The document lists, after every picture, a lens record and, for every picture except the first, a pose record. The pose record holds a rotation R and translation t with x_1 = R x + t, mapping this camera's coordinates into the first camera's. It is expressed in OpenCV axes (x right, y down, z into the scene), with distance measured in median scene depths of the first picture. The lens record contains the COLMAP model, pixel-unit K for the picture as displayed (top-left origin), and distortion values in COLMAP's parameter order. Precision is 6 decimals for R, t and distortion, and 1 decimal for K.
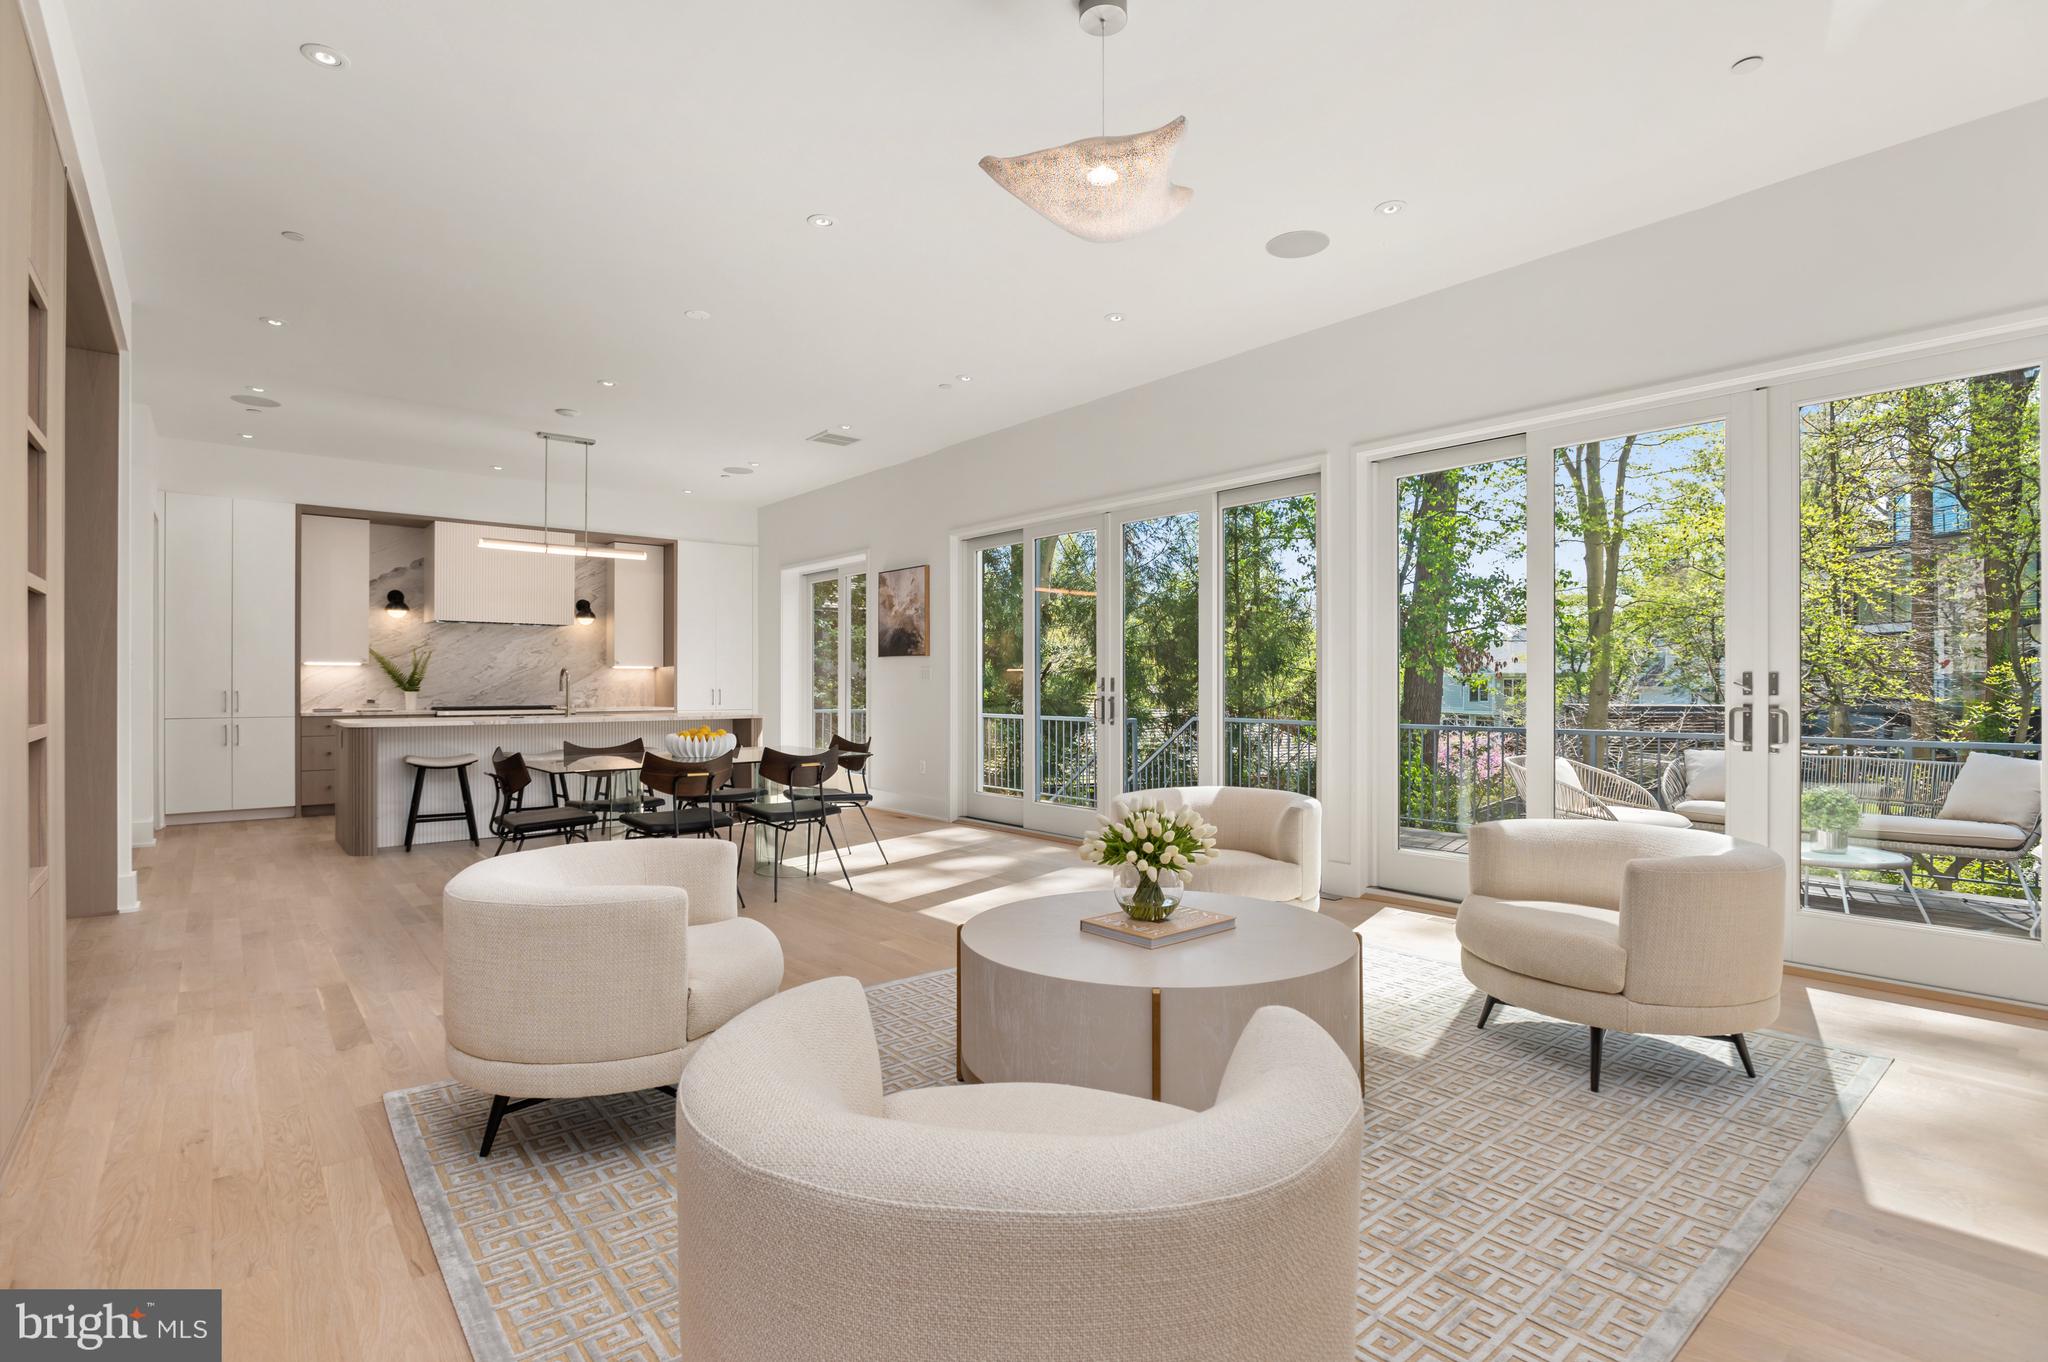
lens RADIAL K [[983.6, 0, 1026.2], [0, 983.6, 681.5], [0, 0, 1]] dist [-0.014327, 0.000789]
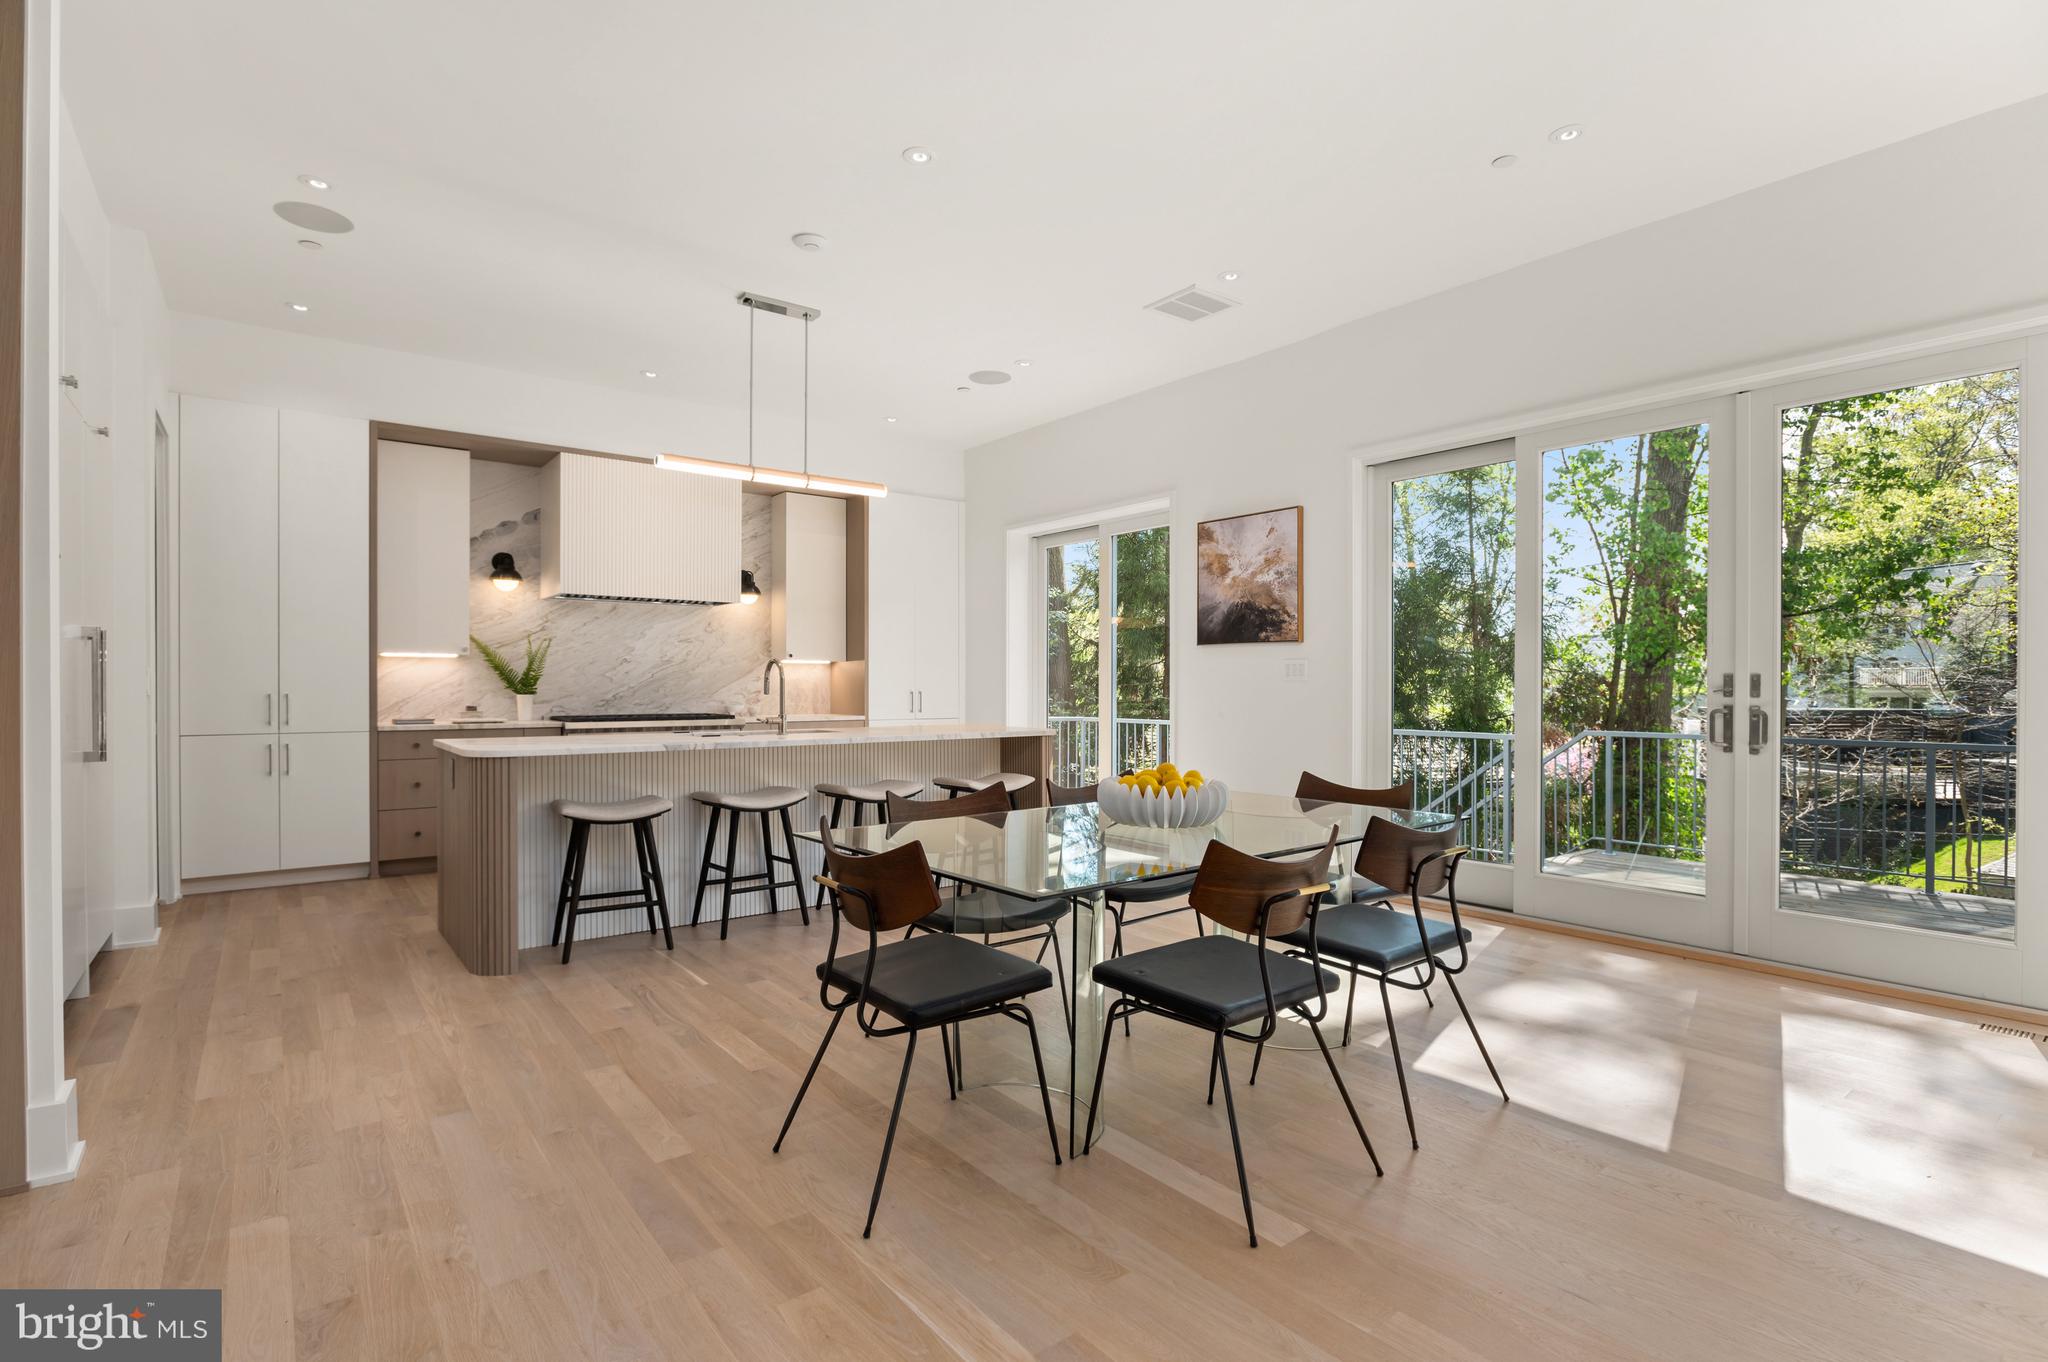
lens RADIAL K [[983.6, 0, 1030.9], [0, 983.6, 689.8], [0, 0, 1]] dist [-0.014327, 0.000789]
pose [[0.999534, 0.001105, -0.030498, -0.246679], [-0.000873, 0.999971, 0.007625, 0.001119], [0.030505, -0.007595, 0.999506, 0.307162]]
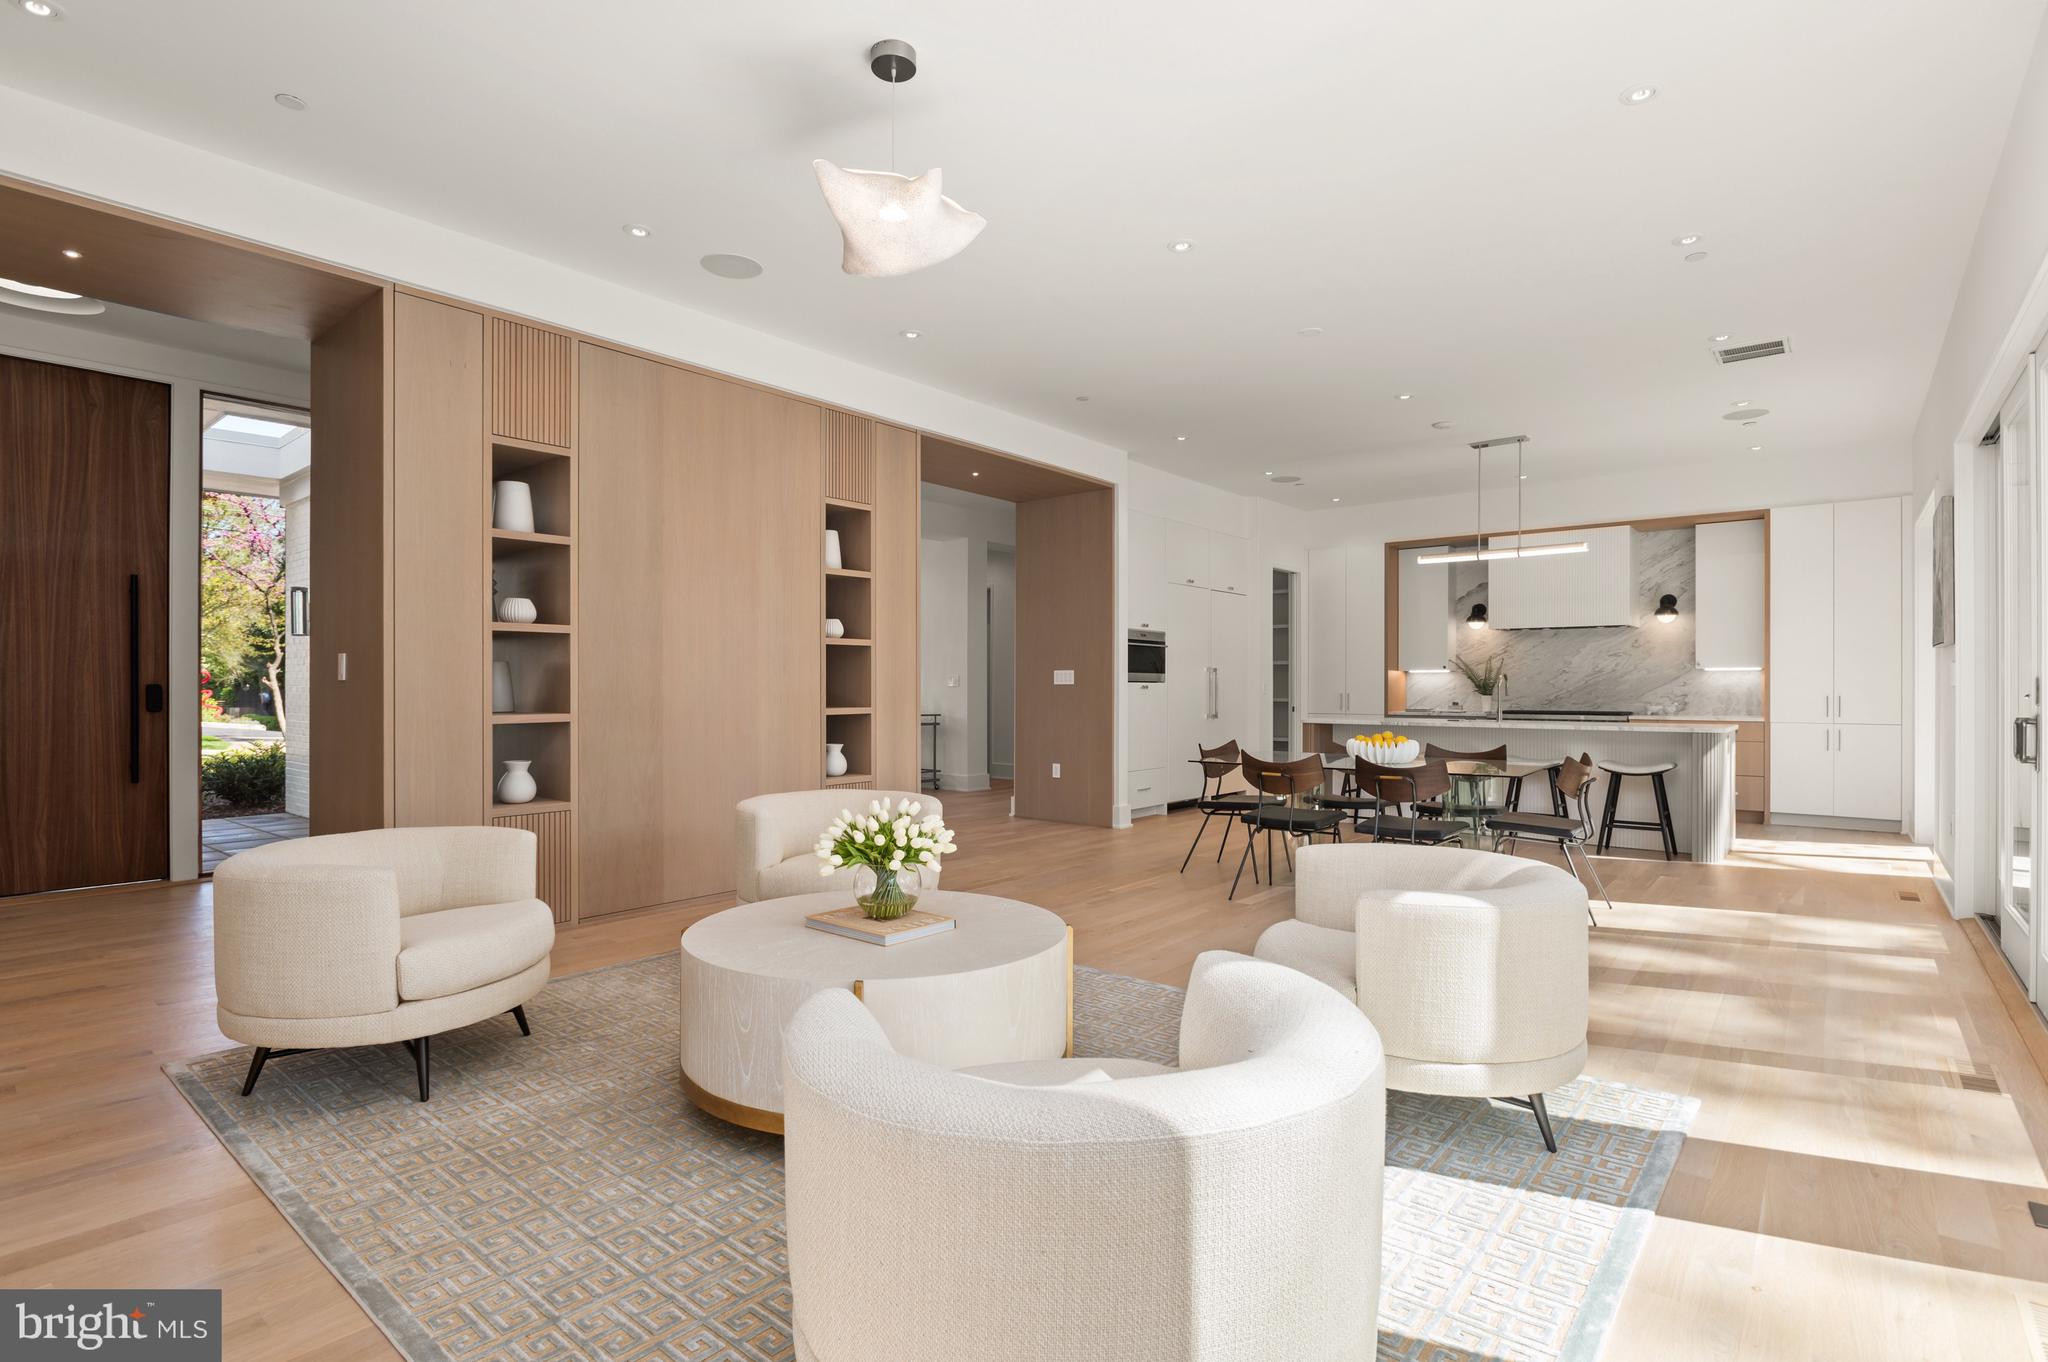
lens RADIAL K [[983.6, 0, 1024.0], [0, 983.6, 680.4], [0, 0, 1]] dist [-0.014327, 0.000789]
pose [[0.175863, -0.005891, -0.984397, 0.374651], [0.000494, 0.999982, -0.005895, -0.000173], [0.984415, 0.000550, 0.175863, 0.308306]]
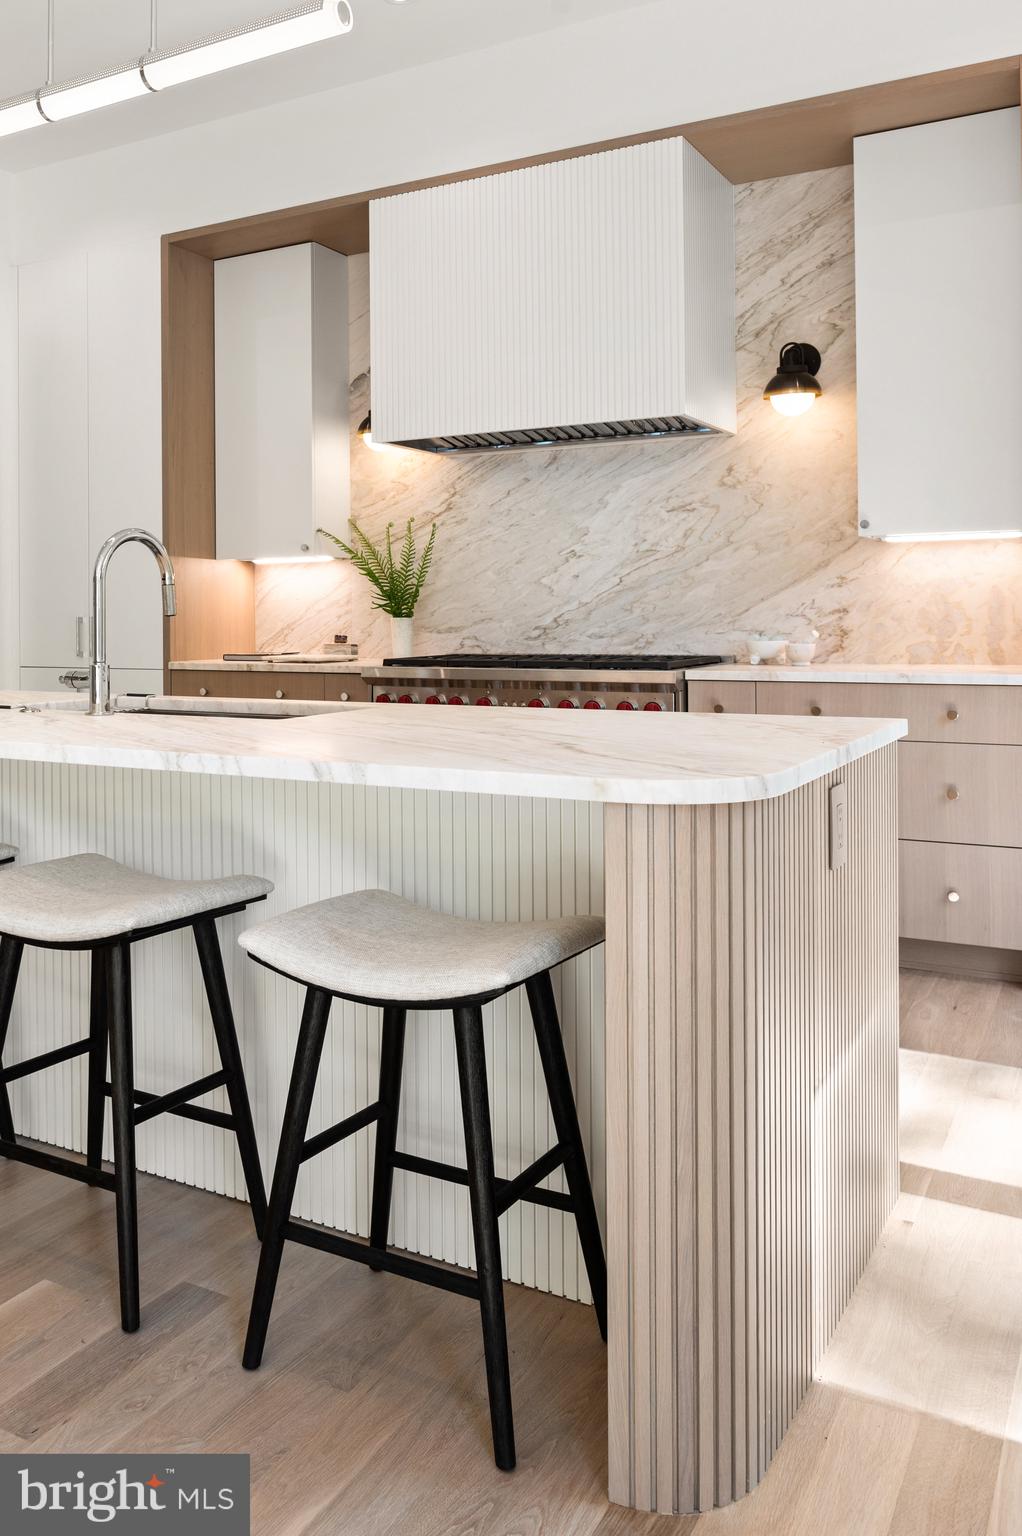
lens RADIAL K [[1256.1, 0, 410.8], [0, 1256.1, 613.2], [0, 0, 1]] dist [-0.022025, -0.003188]
pose [[0.331895, -0.003890, -0.943308, -0.106056], [0.011935, 0.999929, 0.000075, 0.008656], [0.943241, -0.011283, 0.331918, 0.849687]]
